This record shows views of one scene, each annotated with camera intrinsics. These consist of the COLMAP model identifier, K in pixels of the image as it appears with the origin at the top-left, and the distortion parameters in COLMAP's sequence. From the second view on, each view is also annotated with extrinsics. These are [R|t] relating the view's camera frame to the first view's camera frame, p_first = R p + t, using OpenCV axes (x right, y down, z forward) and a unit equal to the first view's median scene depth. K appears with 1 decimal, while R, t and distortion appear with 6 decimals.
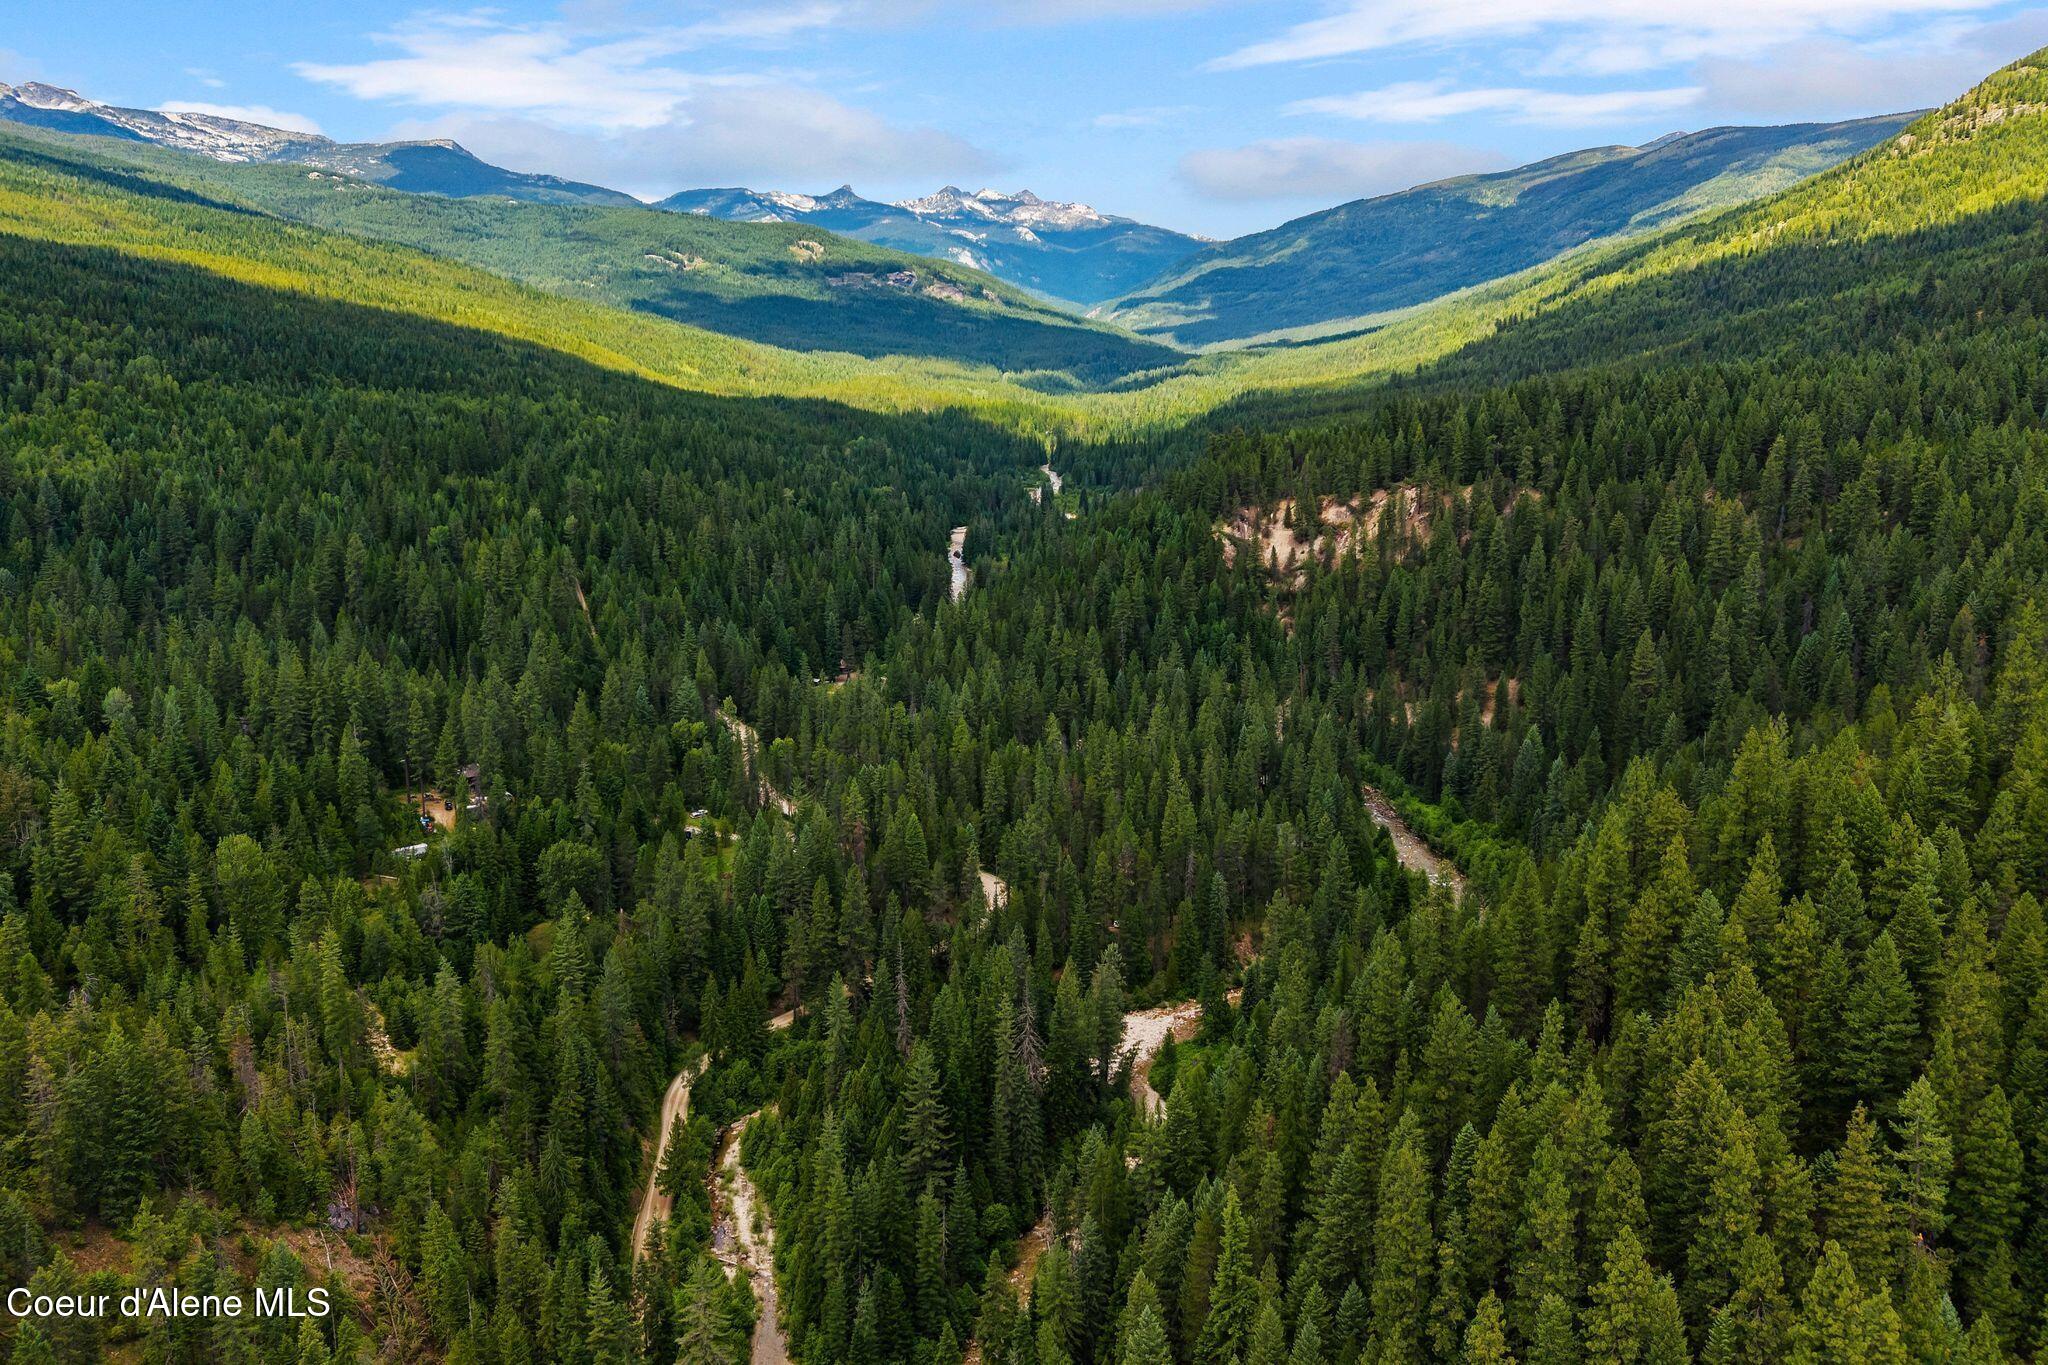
lens RADIAL K [[1647.5, 0, 1024.0], [0, 1647.5, 682.5], [0, 0, 1]] dist [0.017587, 0.000709]
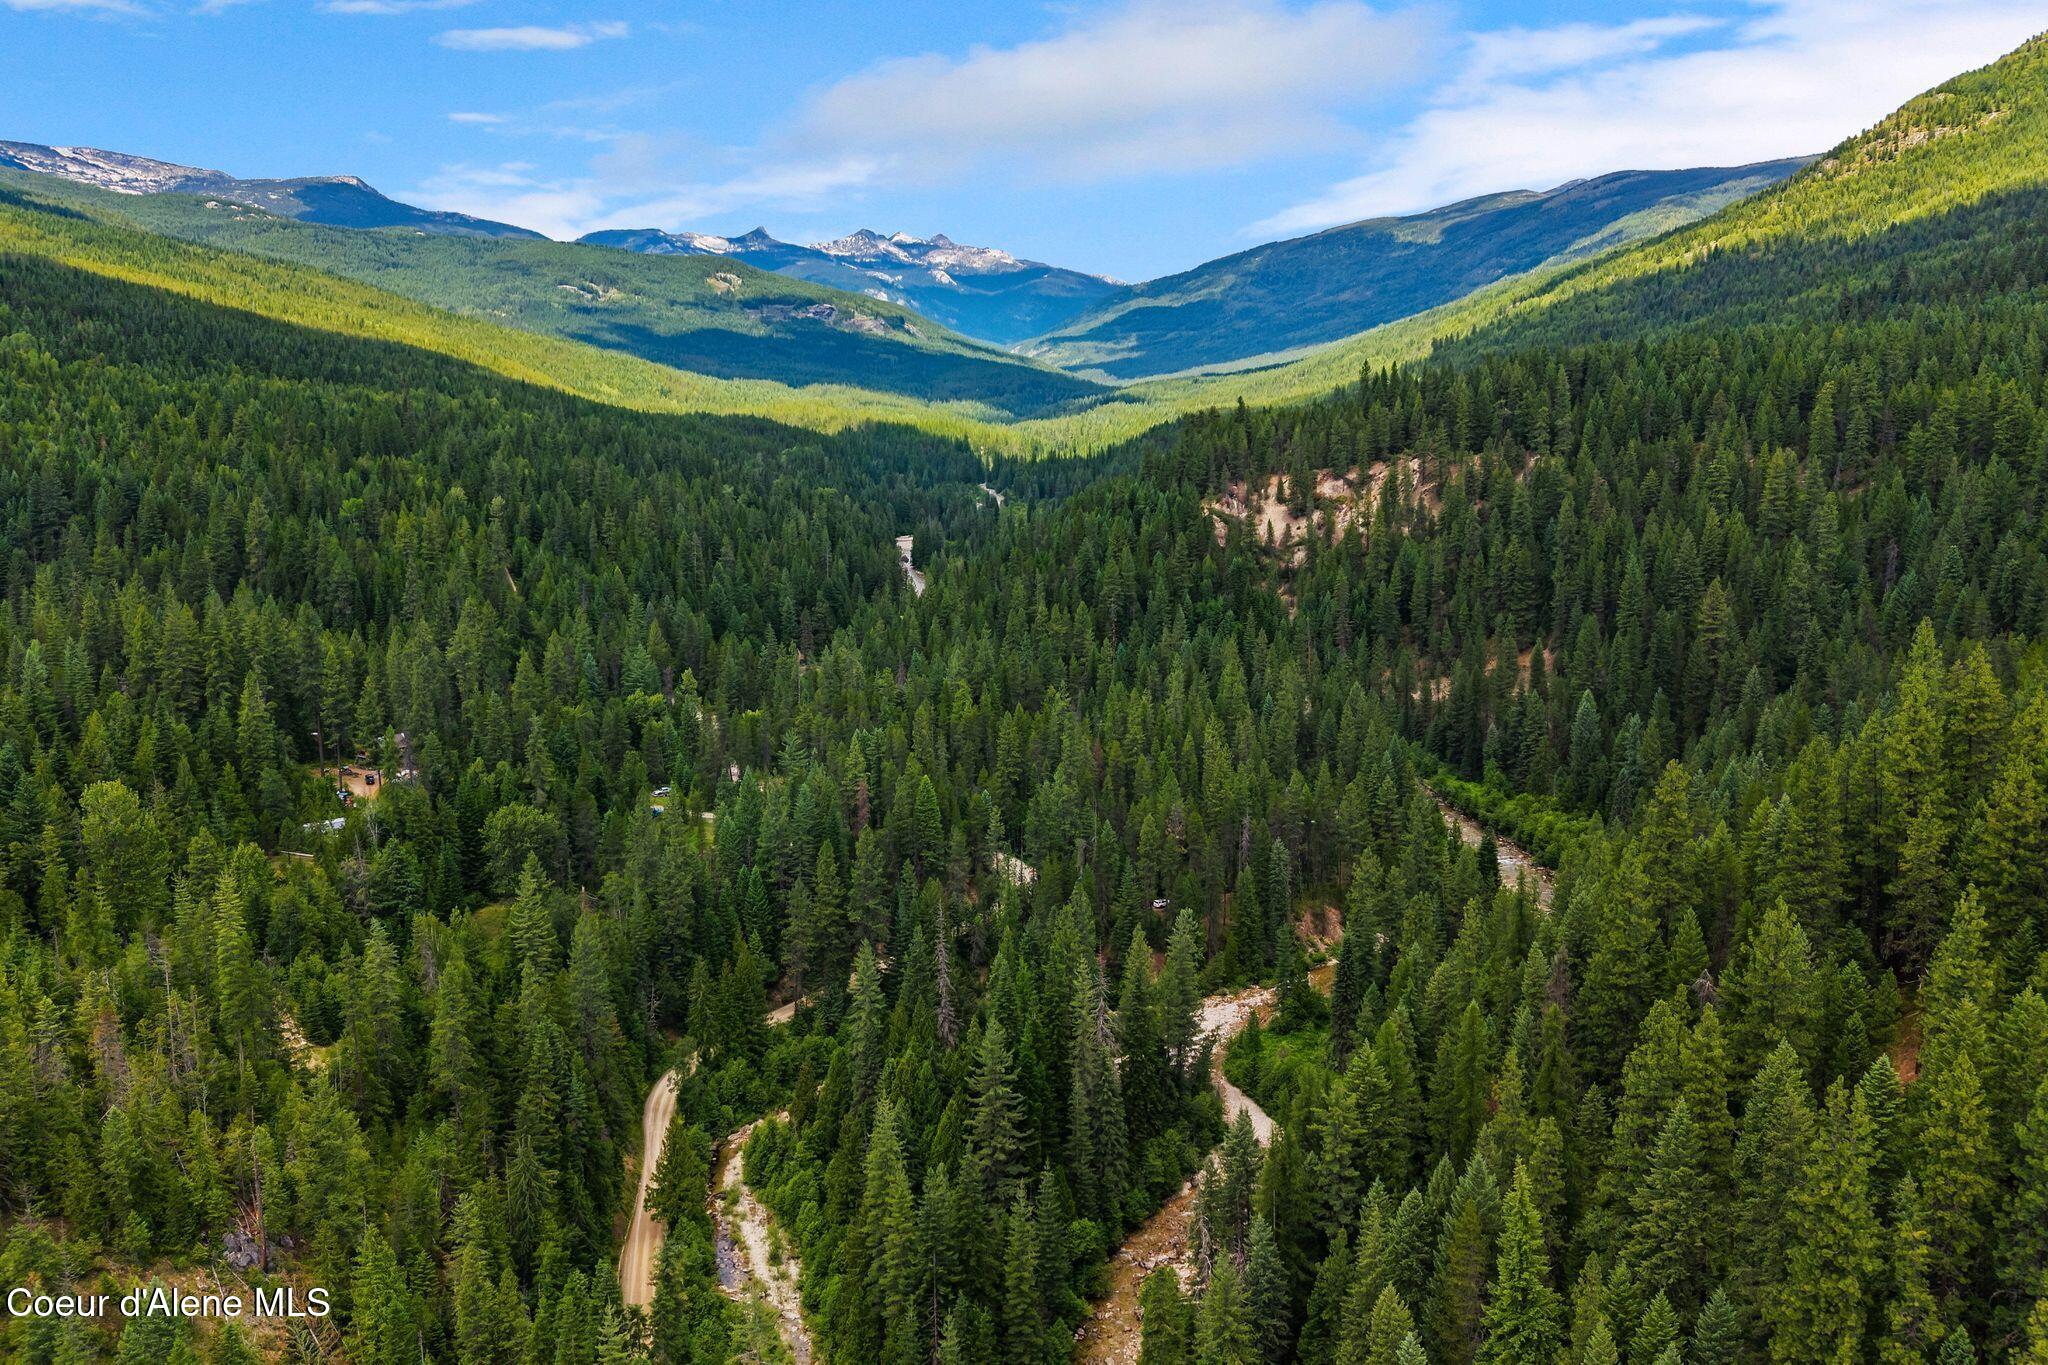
lens RADIAL K [[1645.2, 0, 1024.0], [0, 1645.2, 682.5], [0, 0, 1]] dist [0.010981, 0.006422]
pose [[0.998571, -0.008828, 0.052708, -0.050773], [0.010367, 0.999526, -0.028997, 0.047894], [-0.052427, 0.029502, 0.998189, 0.120146]]
